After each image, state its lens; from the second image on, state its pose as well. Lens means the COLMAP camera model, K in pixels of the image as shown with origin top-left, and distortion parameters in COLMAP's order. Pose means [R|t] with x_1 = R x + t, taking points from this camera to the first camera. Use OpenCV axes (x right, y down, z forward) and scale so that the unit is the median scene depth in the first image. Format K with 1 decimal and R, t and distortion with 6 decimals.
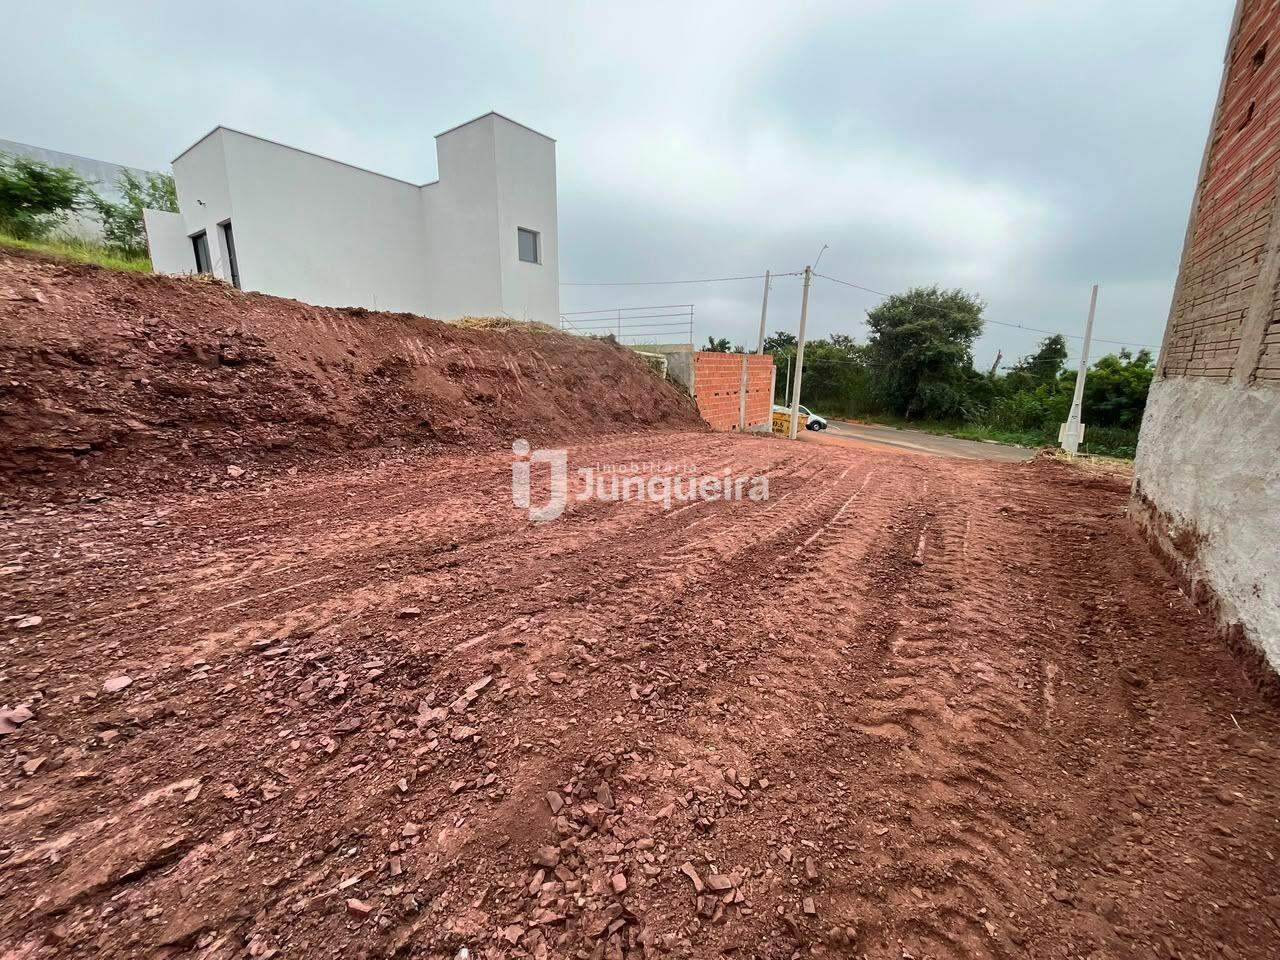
lens RADIAL K [[514.4, 0, 636.8], [0, 514.4, 478.5], [0, 0, 1]] dist [-0.000492, -0.000321]
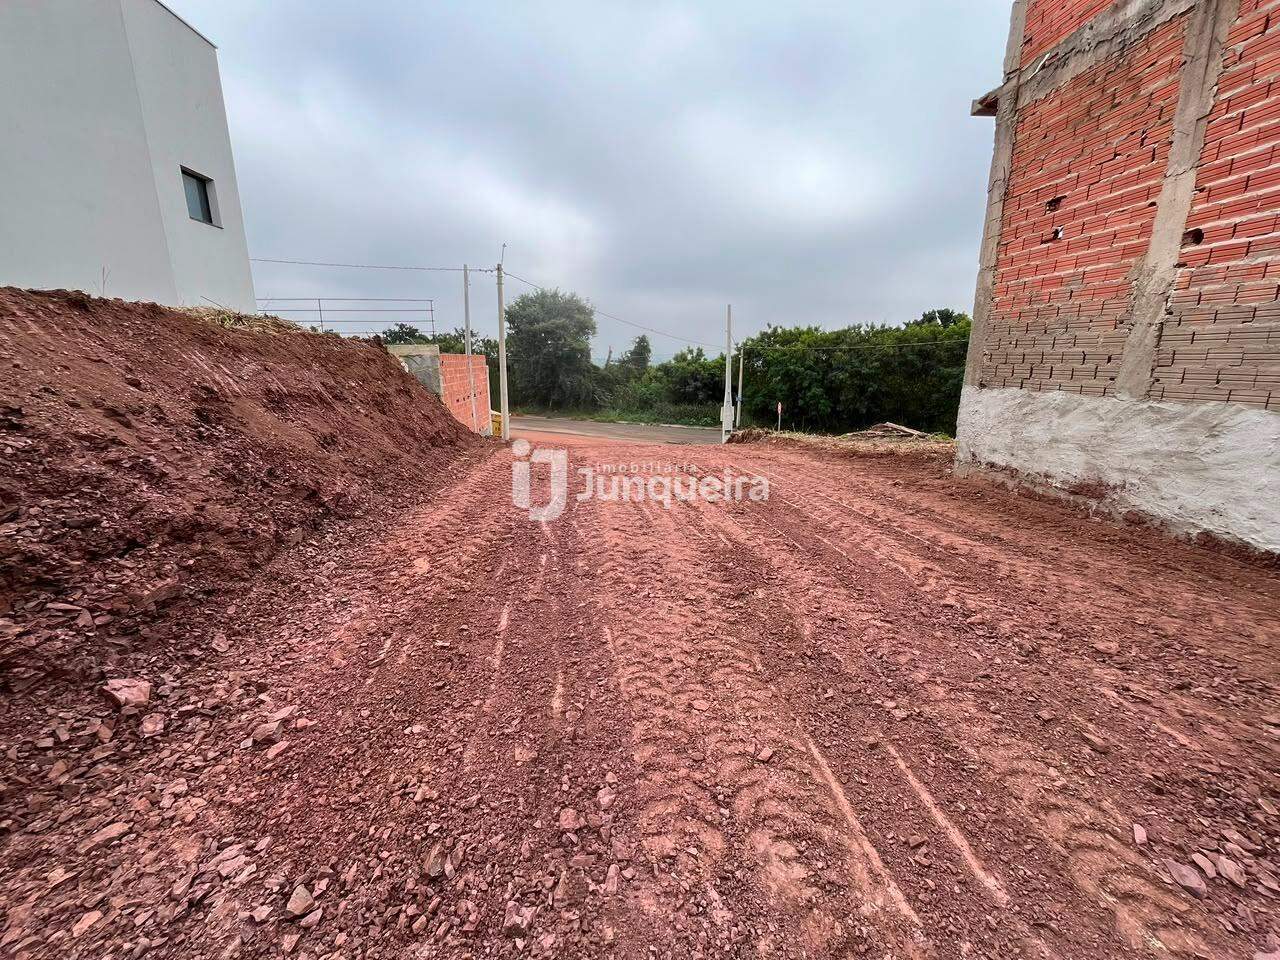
lens RADIAL K [[514.4, 0, 638.1], [0, 514.4, 479.1], [0, 0, 1]] dist [-0.000492, -0.000321]
pose [[0.756420, -0.156916, 0.634985, -0.259712], [0.147392, 0.986720, 0.068257, -0.056444], [-0.637263, 0.041961, 0.769503, 0.146947]]
